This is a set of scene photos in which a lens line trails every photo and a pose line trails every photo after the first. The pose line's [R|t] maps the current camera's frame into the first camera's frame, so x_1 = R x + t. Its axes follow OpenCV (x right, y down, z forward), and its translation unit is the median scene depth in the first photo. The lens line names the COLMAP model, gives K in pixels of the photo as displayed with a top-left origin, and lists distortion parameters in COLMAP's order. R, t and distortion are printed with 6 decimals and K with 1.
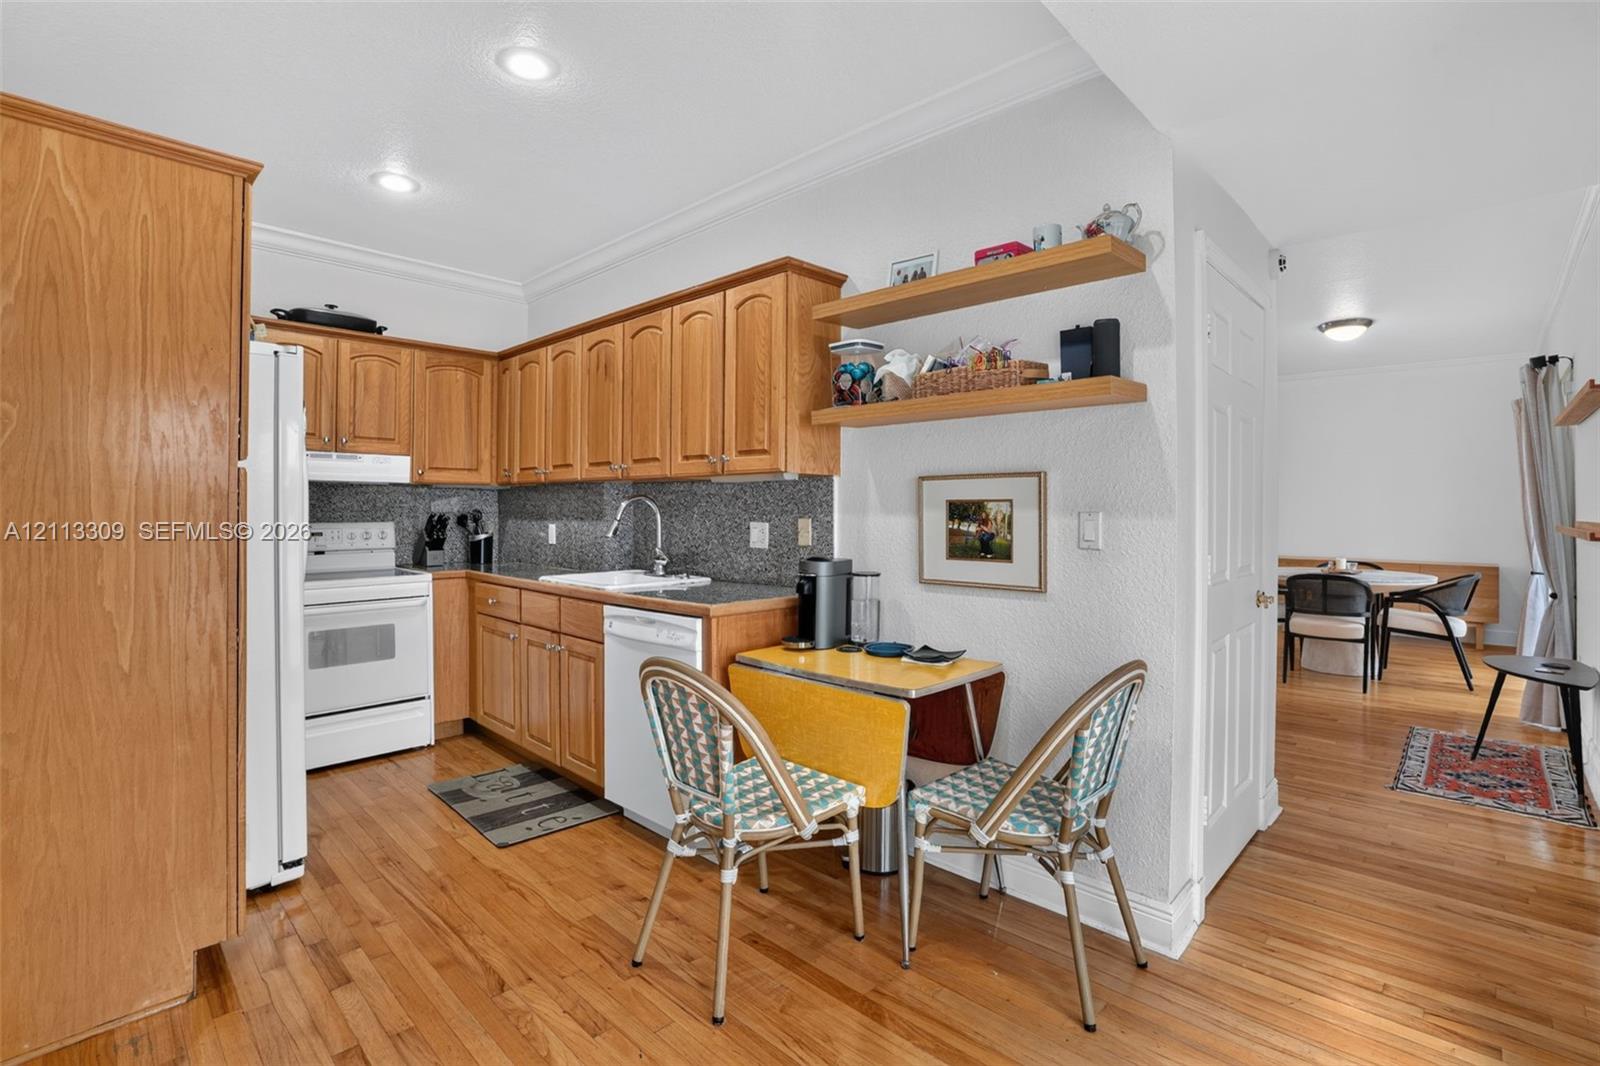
lens RADIAL K [[755.3, 0, 809.0], [0, 755.3, 524.4], [0, 0, 1]] dist [-0.000942, 0.001366]
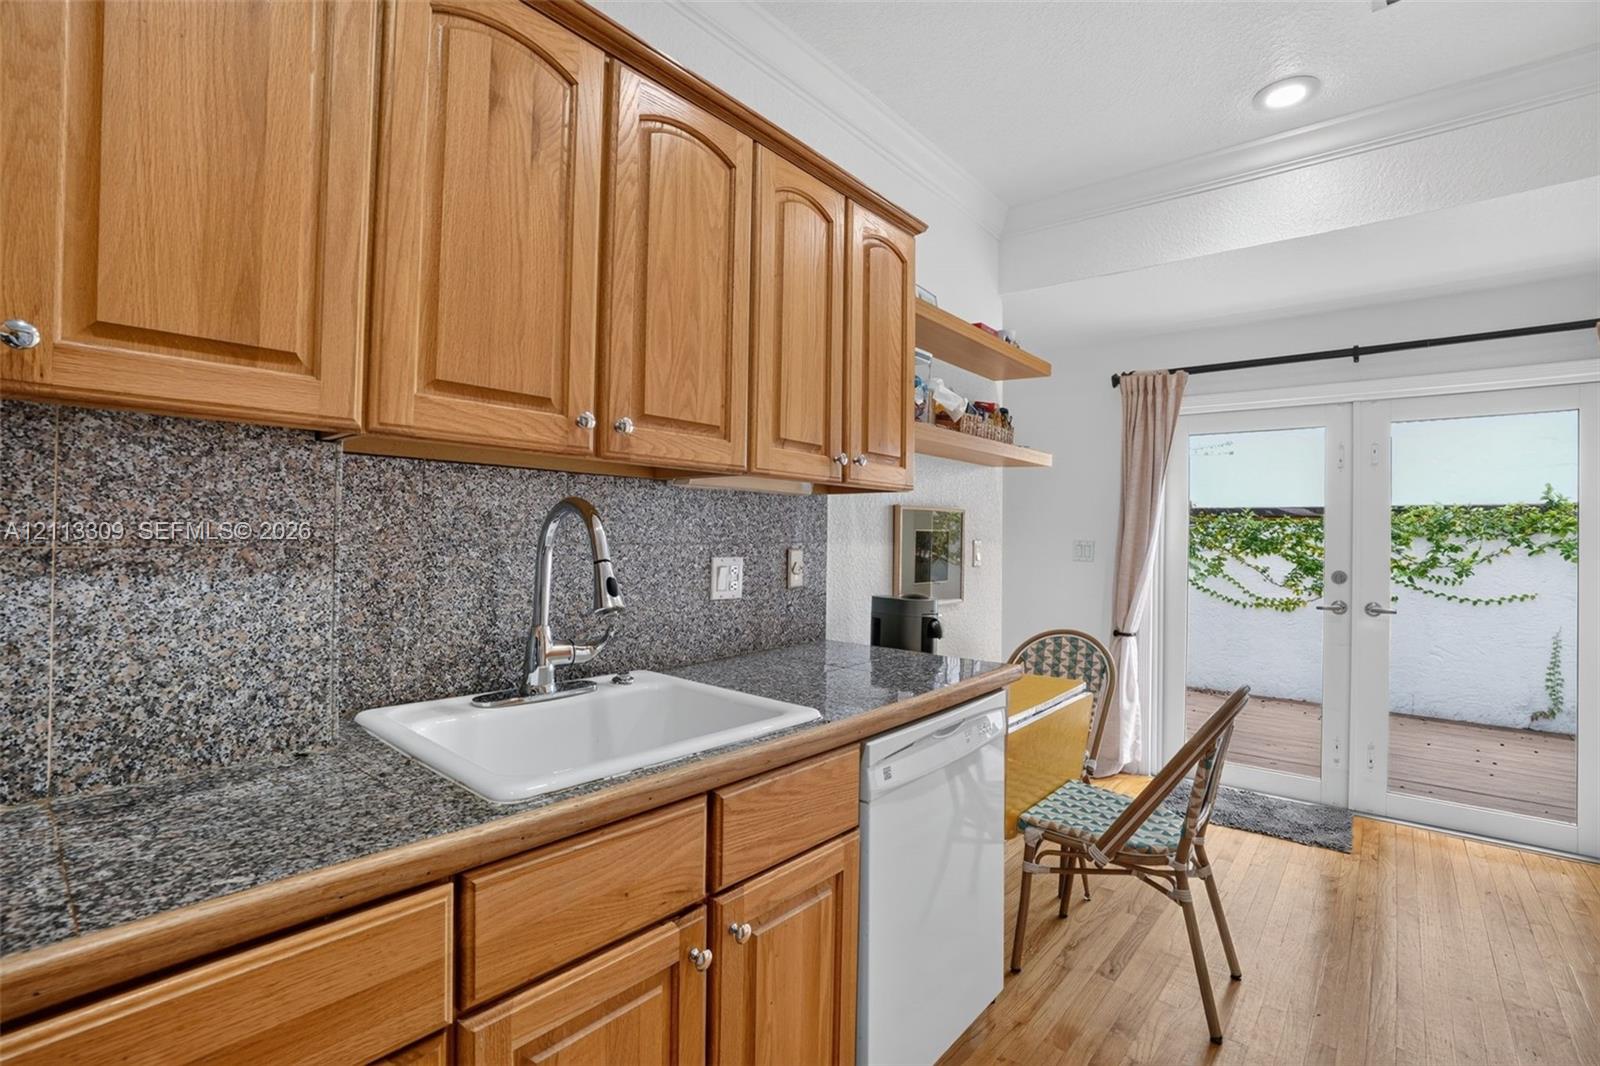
lens RADIAL K [[755.3, 0, 801.6], [0, 755.3, 529.5], [0, 0, 1]] dist [-0.000942, 0.001366]
pose [[-0.072023, 0.010614, 0.997346, -0.702022], [0.008470, 0.999914, -0.010030, -0.019104], [-0.997367, 0.007726, -0.072107, 1.017124]]
